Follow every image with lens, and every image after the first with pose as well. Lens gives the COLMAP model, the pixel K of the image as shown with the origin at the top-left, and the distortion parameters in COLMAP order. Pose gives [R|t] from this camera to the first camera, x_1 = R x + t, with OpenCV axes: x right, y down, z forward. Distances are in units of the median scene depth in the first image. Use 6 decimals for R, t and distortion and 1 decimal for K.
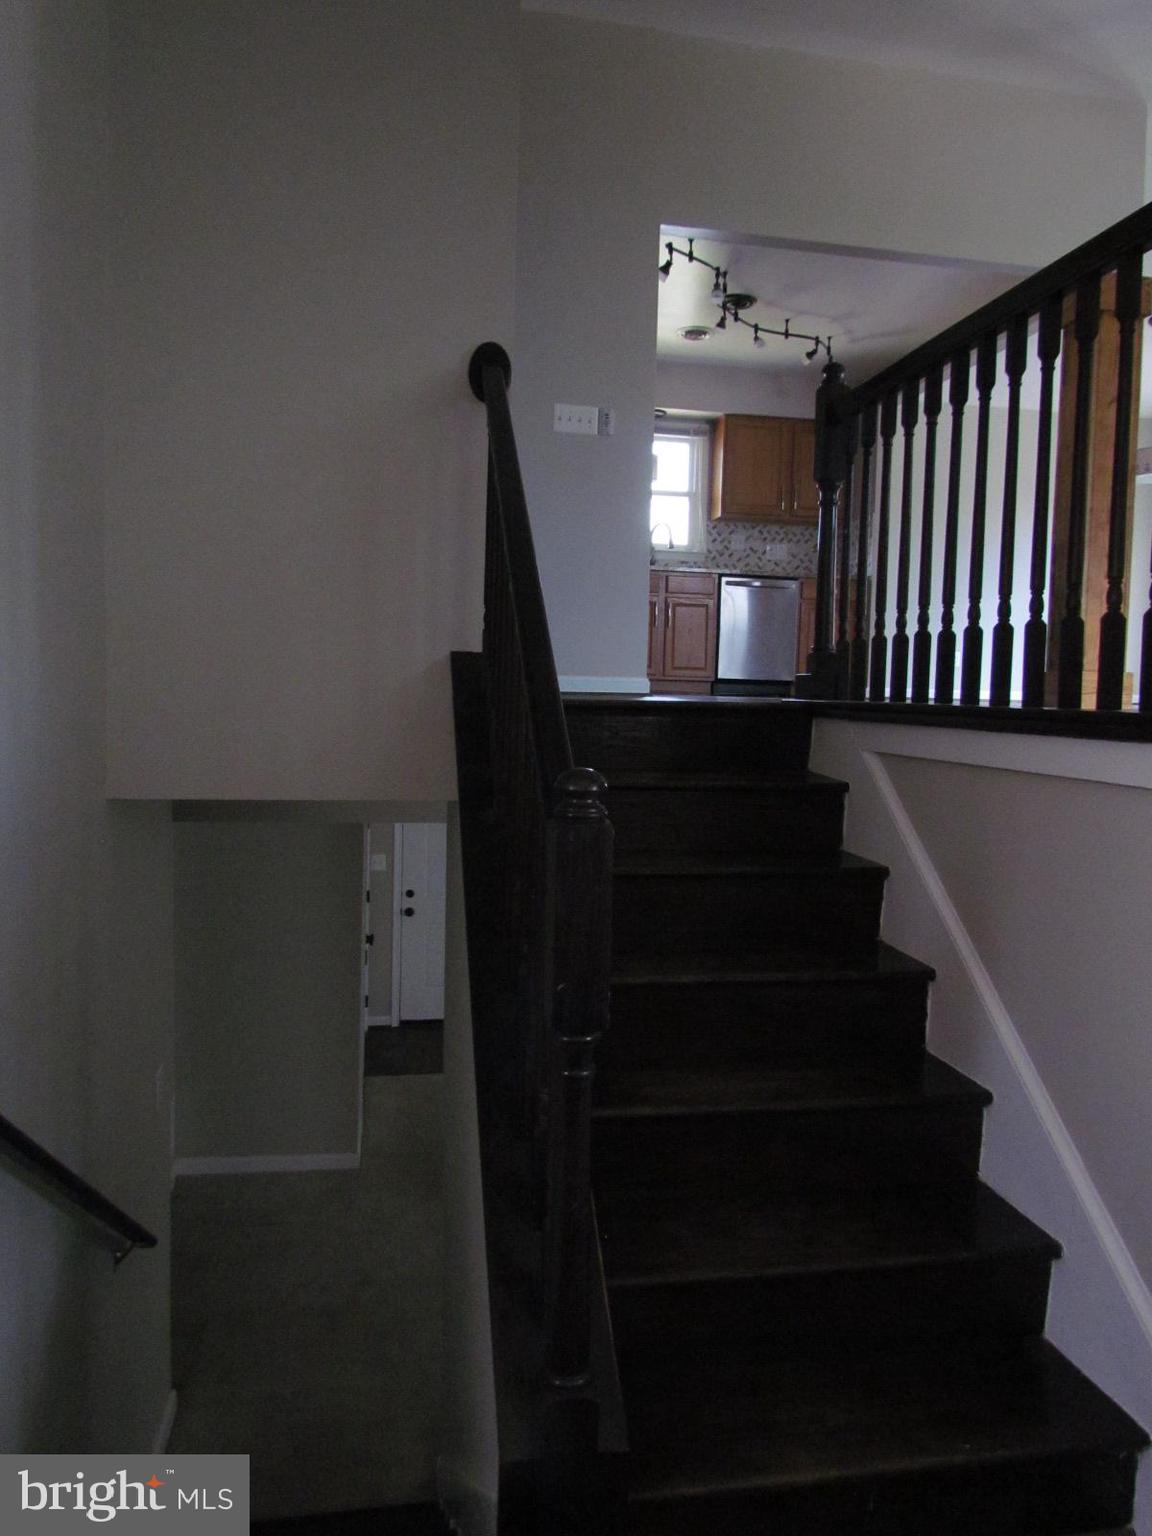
lens RADIAL K [[1102.7, 0, 576.3], [0, 1102.7, 765.7], [0, 0, 1]] dist [-0.001205, 0.001637]
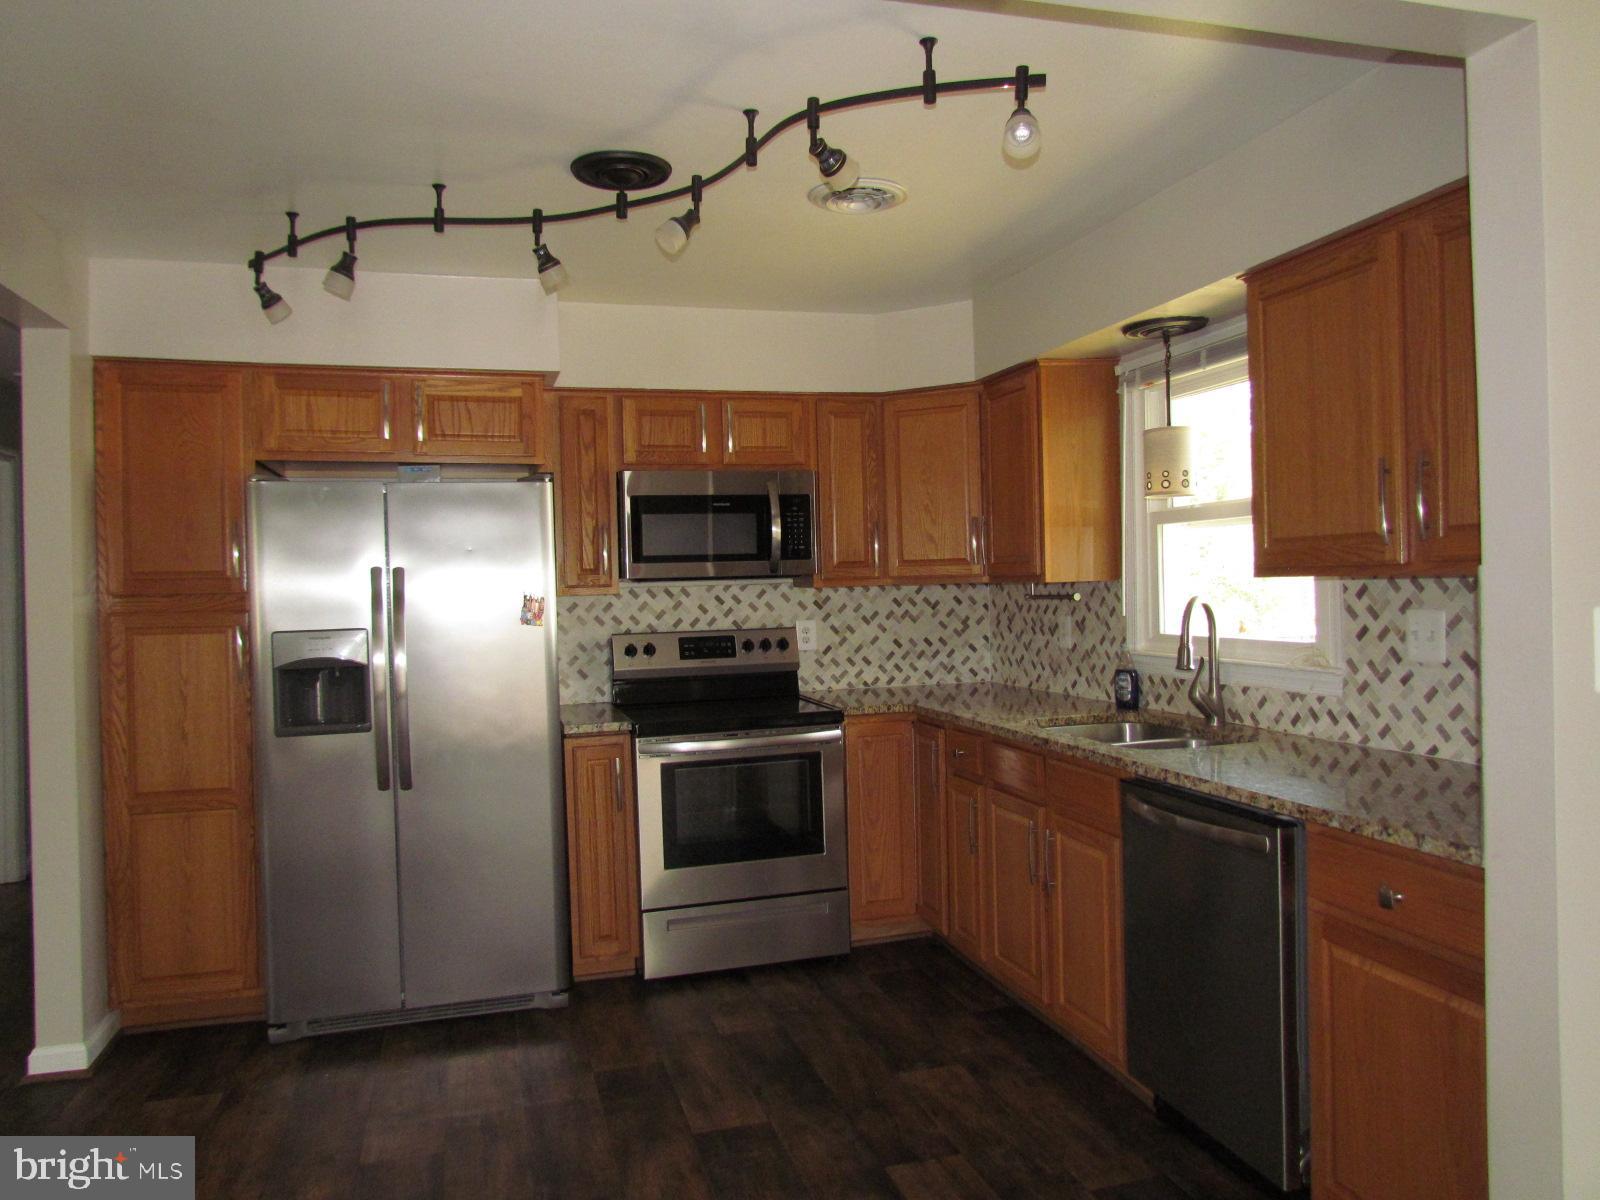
lens RADIAL K [[1148.6, 0, 800.1], [0, 1148.6, 593.4], [0, 0, 1]] dist [-0.001205, 0.001637]
pose [[0.111035, -0.024363, -0.993518, 0.441869], [-0.046543, 0.998475, -0.029686, -0.197629], [0.992726, 0.049537, 0.109731, 0.796073]]
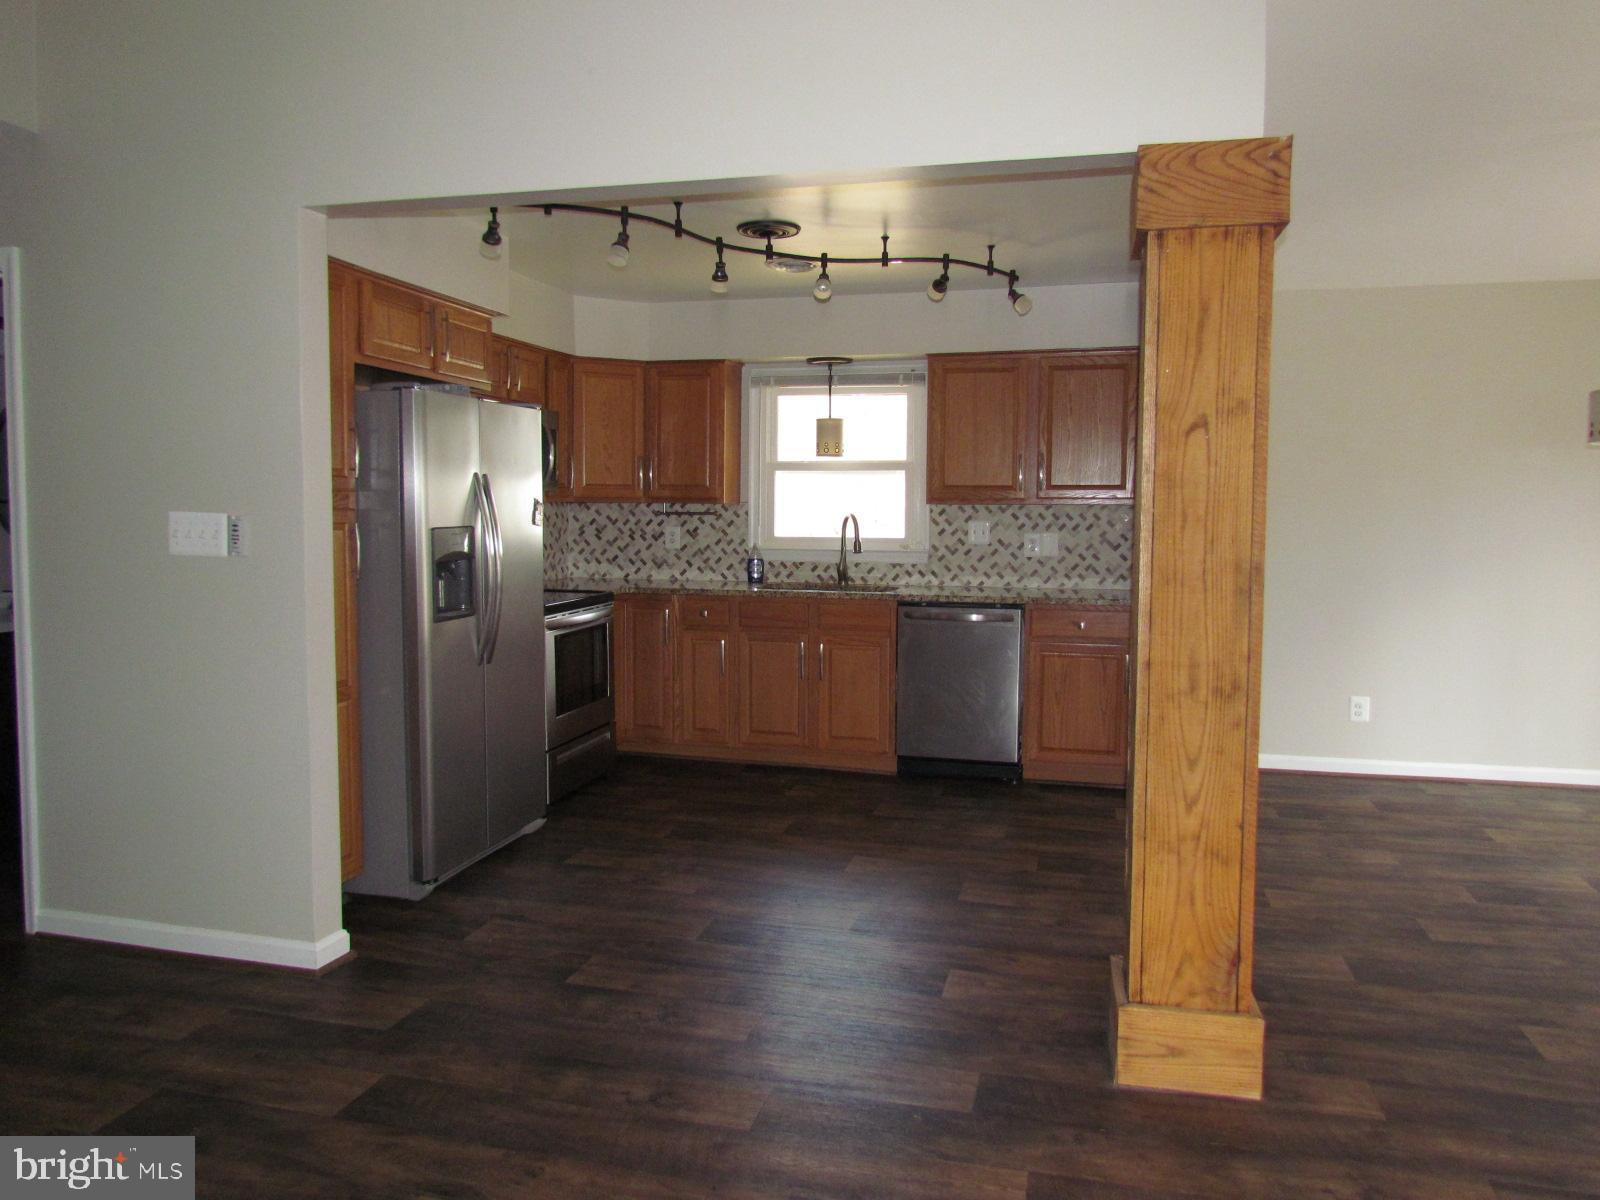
lens RADIAL K [[1148.6, 0, 796.1], [0, 1148.6, 599.6], [0, 0, 1]] dist [-0.001205, 0.001637]
pose [[0.912154, 0.008424, -0.409762, 0.333137], [-0.008250, 0.999964, 0.002192, -0.162928], [0.409765, 0.001382, 0.912190, 0.315934]]
